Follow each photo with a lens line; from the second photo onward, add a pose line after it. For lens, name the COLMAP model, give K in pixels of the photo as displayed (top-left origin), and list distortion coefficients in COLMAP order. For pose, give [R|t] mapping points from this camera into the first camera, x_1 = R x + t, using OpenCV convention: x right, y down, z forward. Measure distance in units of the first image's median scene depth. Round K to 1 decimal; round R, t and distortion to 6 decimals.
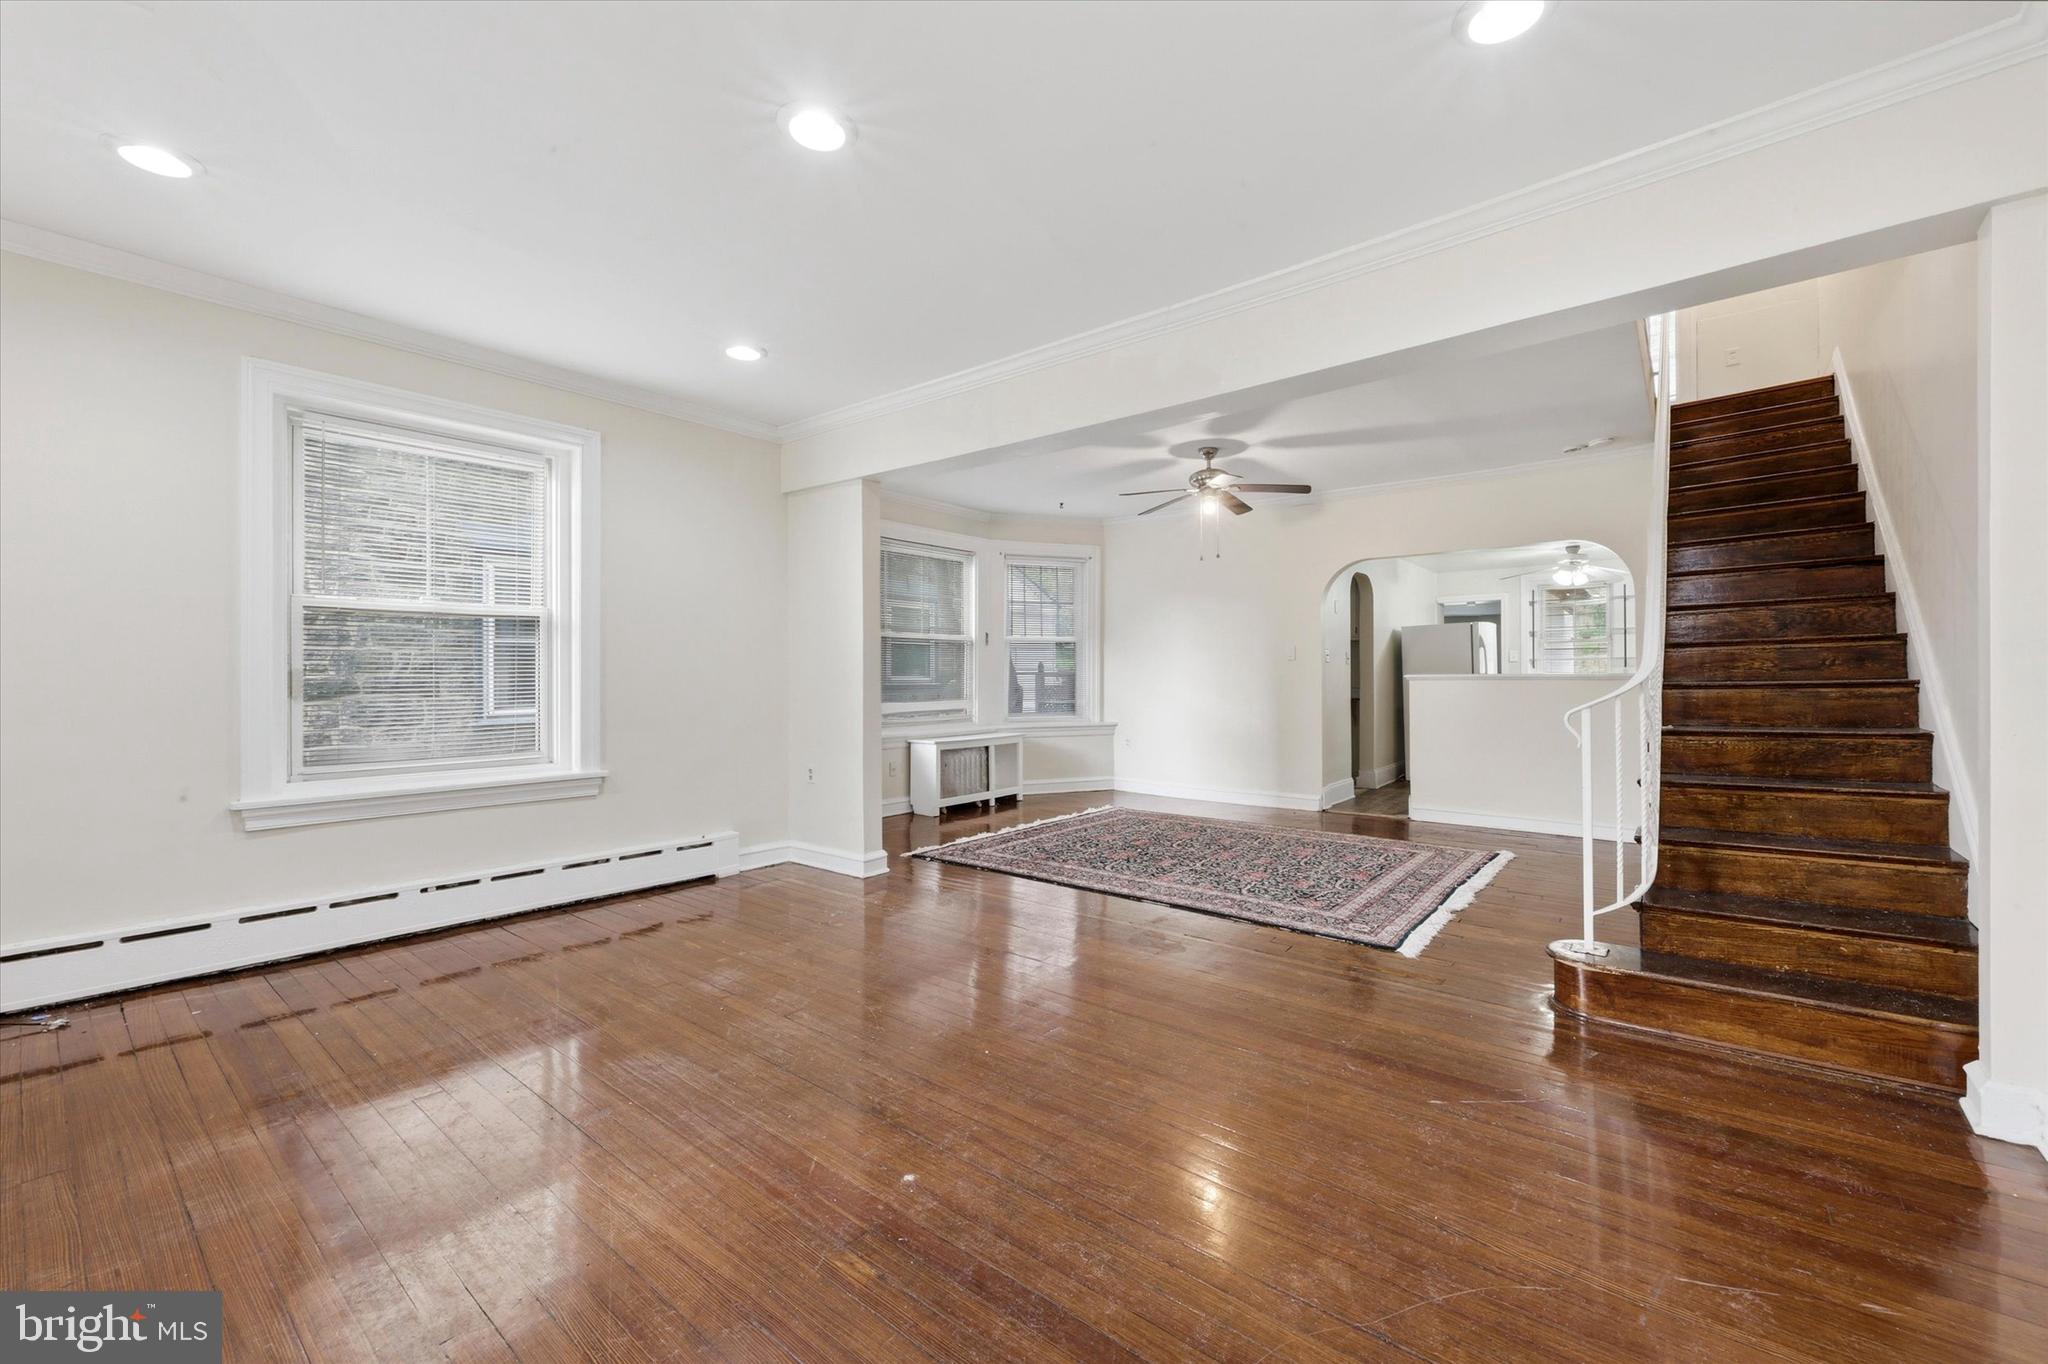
lens RADIAL K [[826.0, 0, 1012.2], [0, 826.0, 670.8], [0, 0, 1]] dist [0.001892, 0.000041]
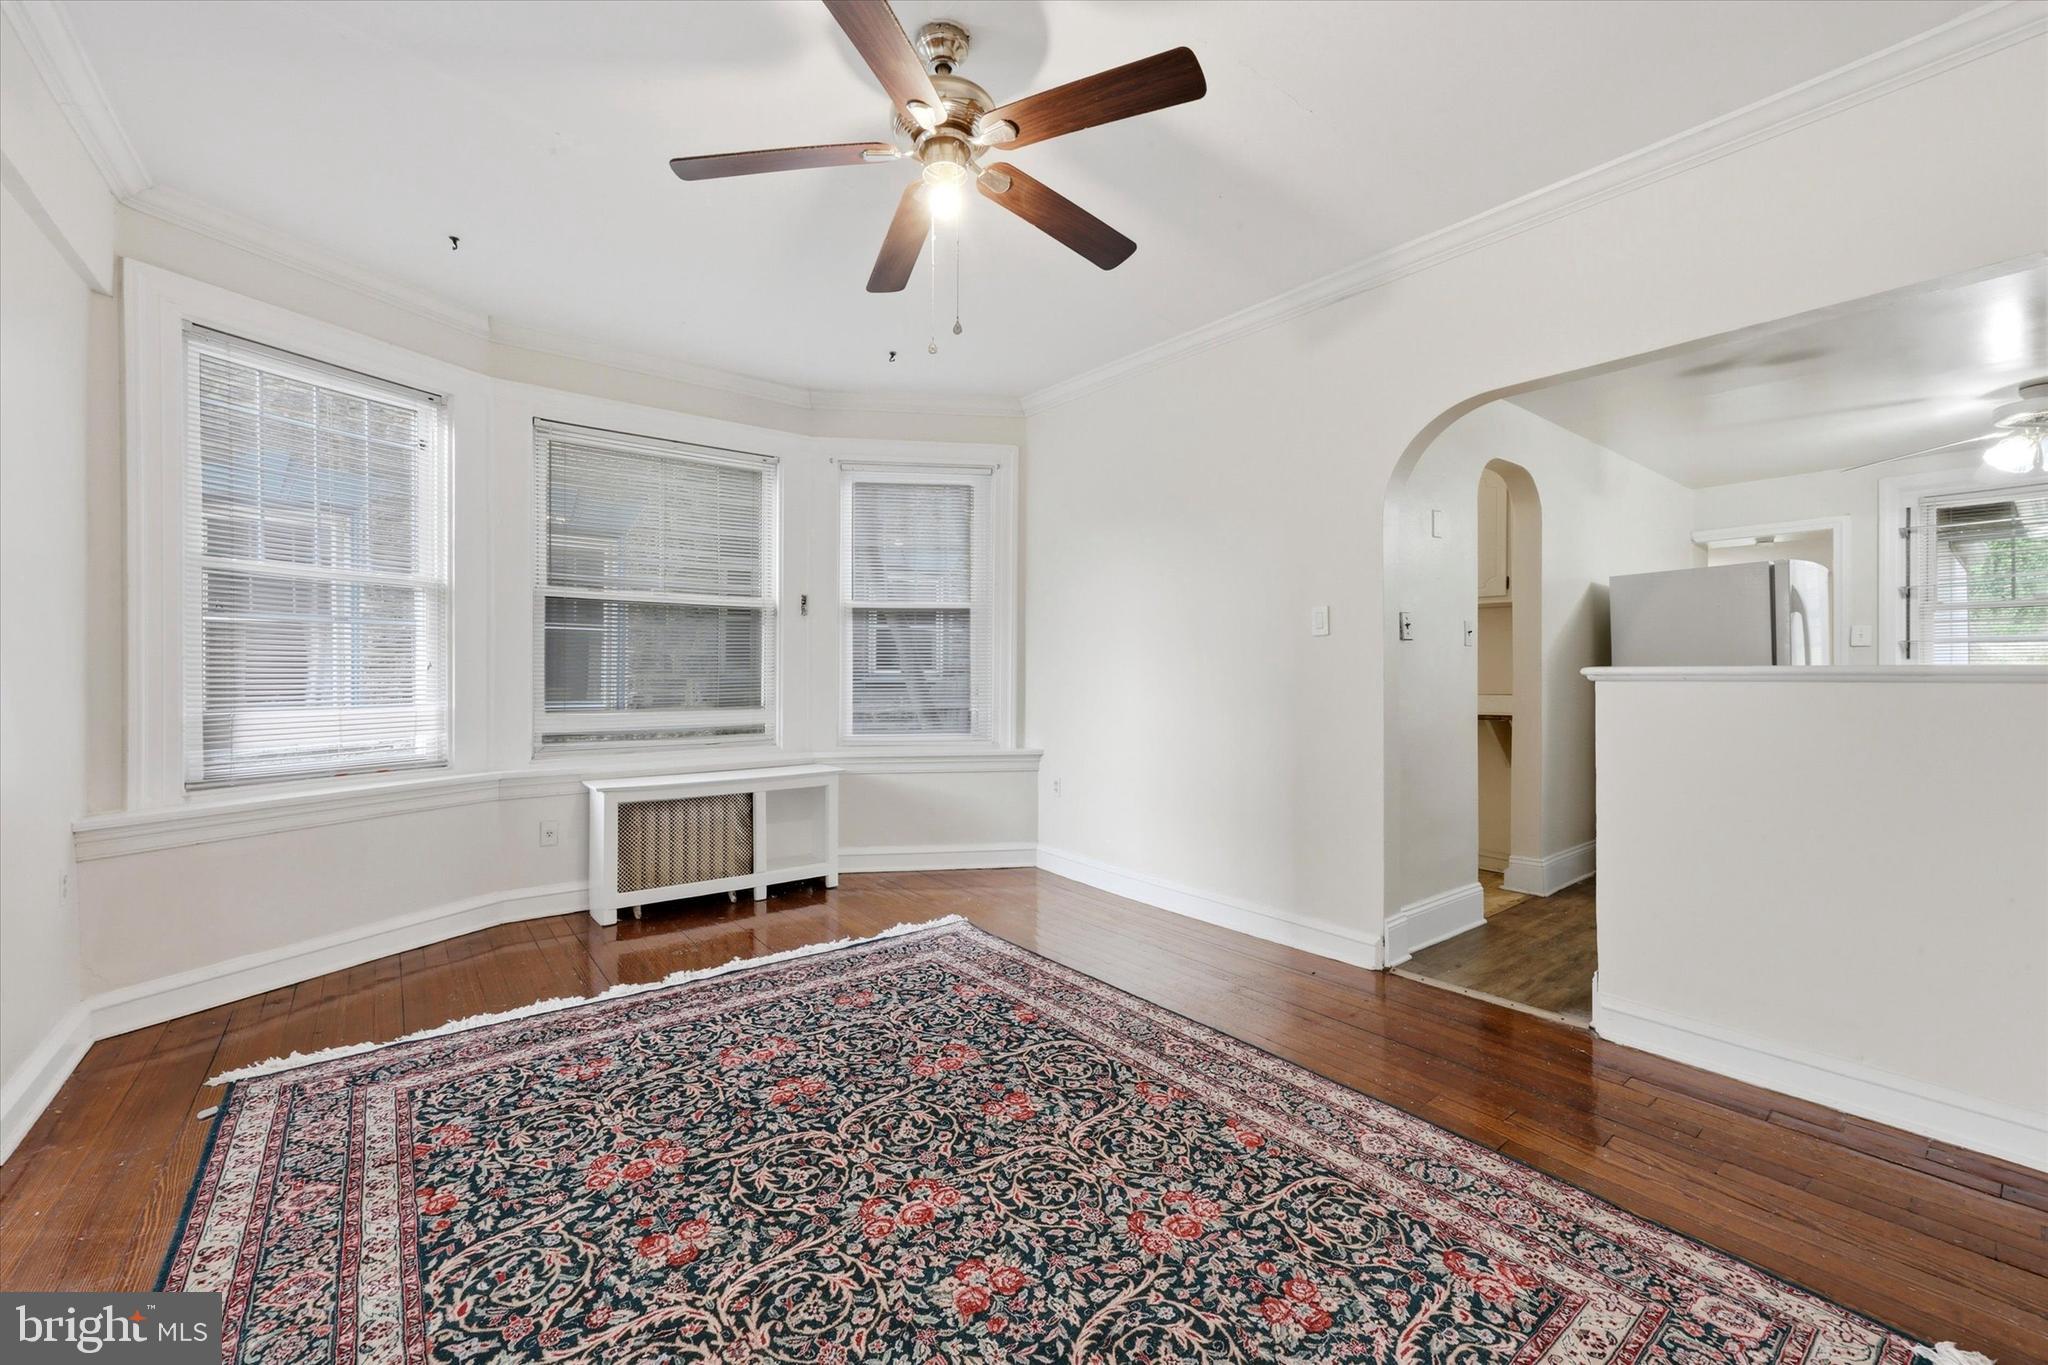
lens RADIAL K [[826.0, 0, 1019.9], [0, 826.0, 679.8], [0, 0, 1]] dist [0.001892, 0.000041]
pose [[0.976434, 0.007418, -0.215689, 0.265471], [-0.003871, 0.999850, 0.016863, 0.005164], [0.215781, -0.015631, 0.976317, 0.496801]]
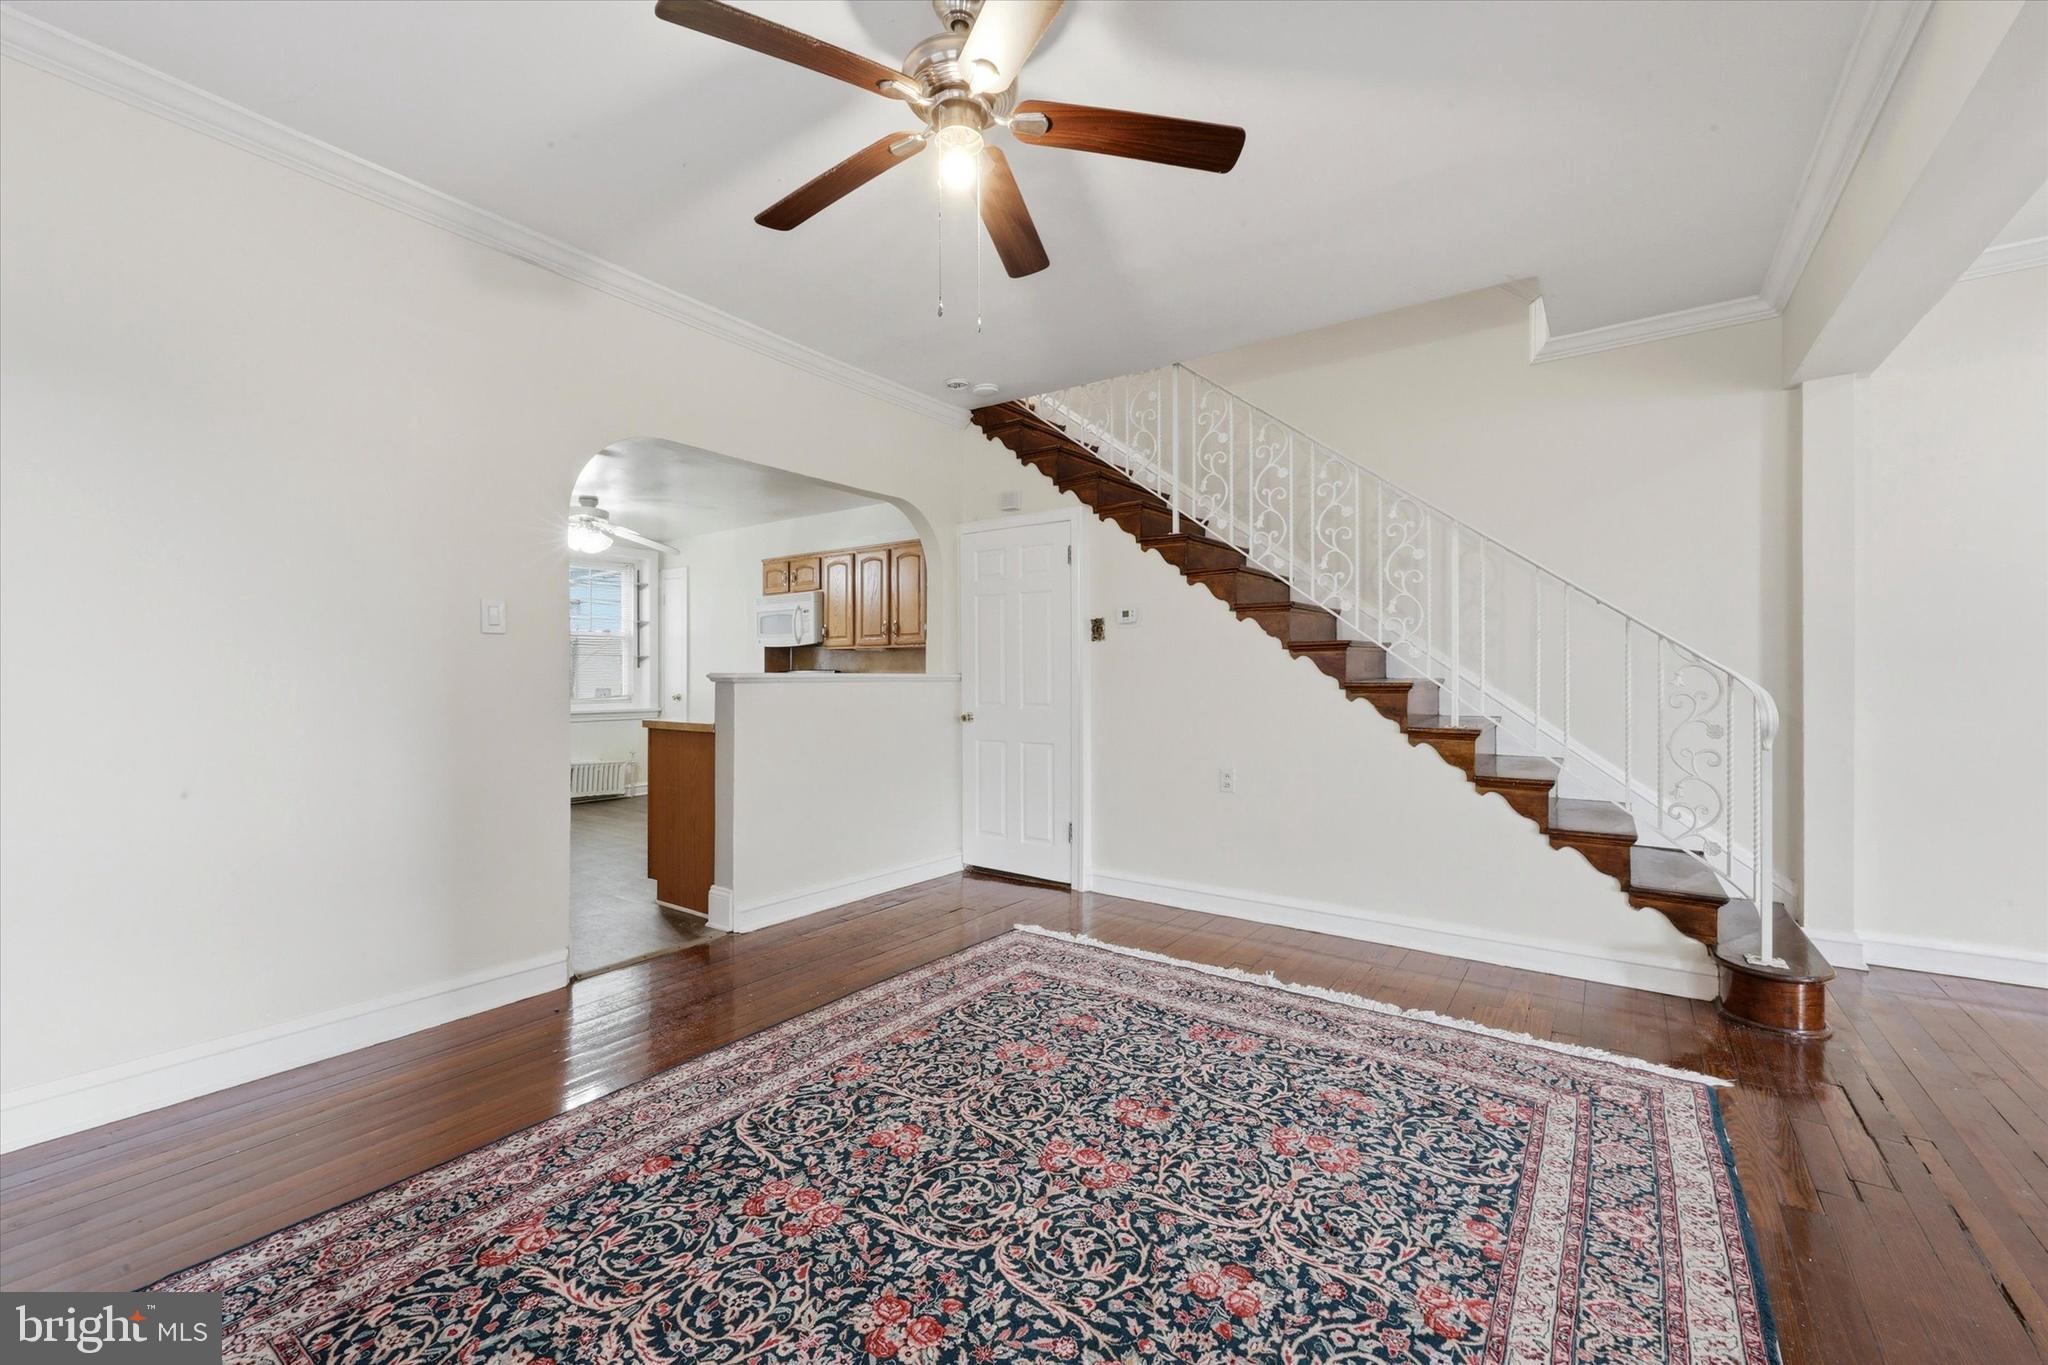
lens RADIAL K [[826.0, 0, 1012.4], [0, 826.0, 676.5], [0, 0, 1]] dist [0.001892, 0.000041]
pose [[-0.066853, 0.006833, 0.997739, -0.075422], [-0.009233, 0.999929, -0.007467, 0.008958], [-0.997720, -0.009711, -0.066785, 0.760198]]
